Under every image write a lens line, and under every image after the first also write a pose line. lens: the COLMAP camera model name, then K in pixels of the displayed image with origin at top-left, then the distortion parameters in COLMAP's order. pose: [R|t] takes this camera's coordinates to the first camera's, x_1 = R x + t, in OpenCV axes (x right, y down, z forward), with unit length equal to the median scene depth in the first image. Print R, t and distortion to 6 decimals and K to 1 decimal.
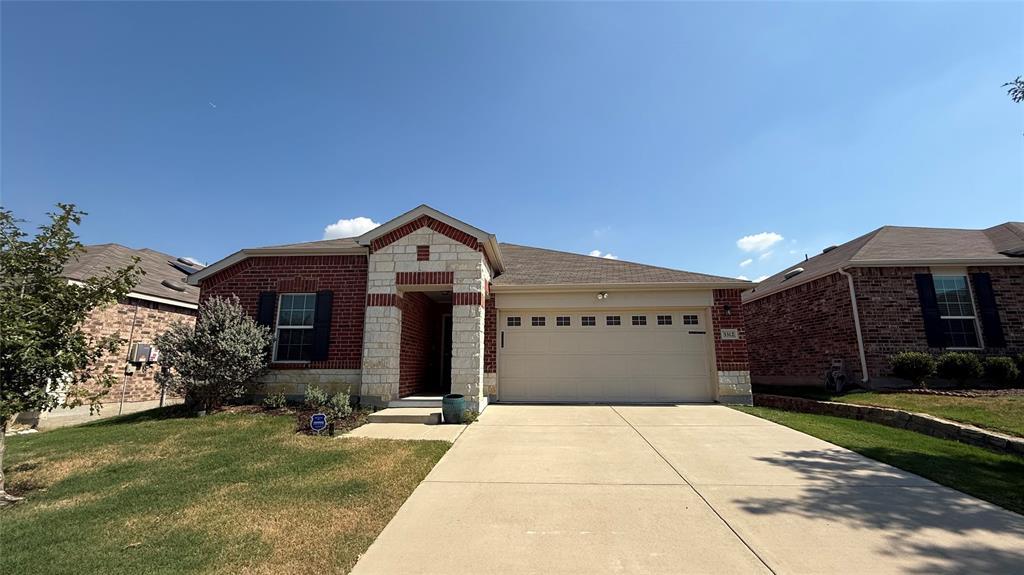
lens RADIAL K [[408.4, 0, 509.9], [0, 408.4, 289.0], [0, 0, 1]] dist [-0.001696, -0.000214]
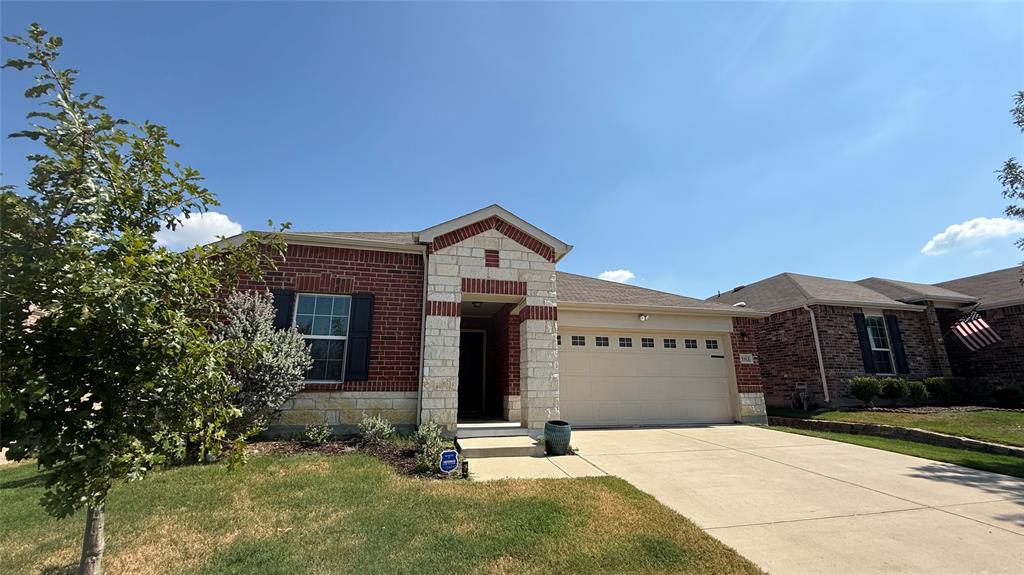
lens RADIAL K [[408.4, 0, 509.9], [0, 408.4, 289.0], [0, 0, 1]] dist [-0.001696, -0.000214]
pose [[0.953828, 0.072347, 0.291509, -0.416223], [-0.057934, 0.996647, -0.057787, 0.025810], [-0.294712, 0.038230, 0.954821, 0.145270]]
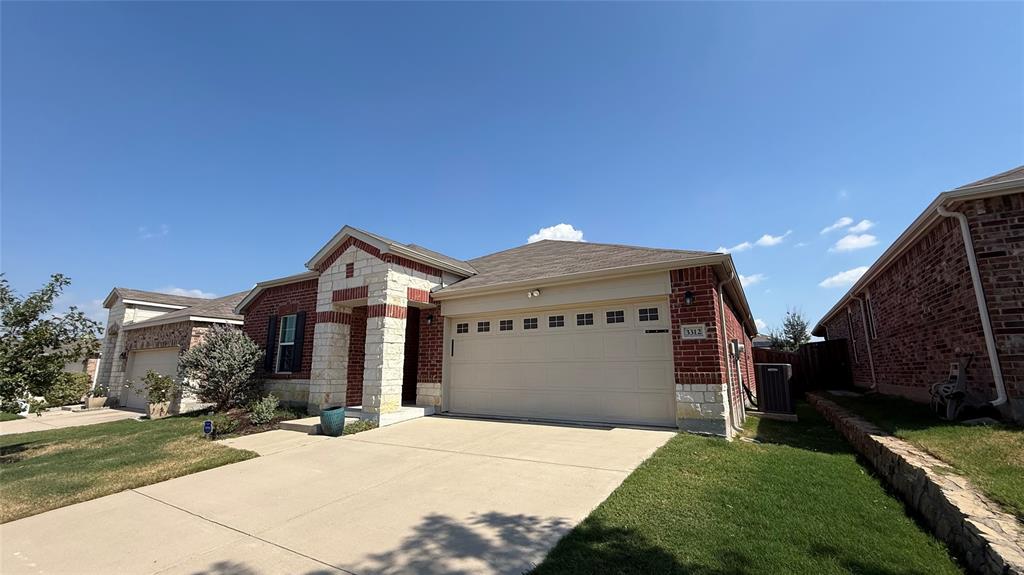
lens RADIAL K [[409.1, 0, 510.2], [0, 409.1, 287.0], [0, 0, 1]] dist [0.001119, 0.000149]
pose [[0.884339, -0.097741, -0.456498, 0.619751], [0.096706, 0.994981, -0.025695, 0.021921], [0.456718, -0.021423, 0.889353, 0.236818]]
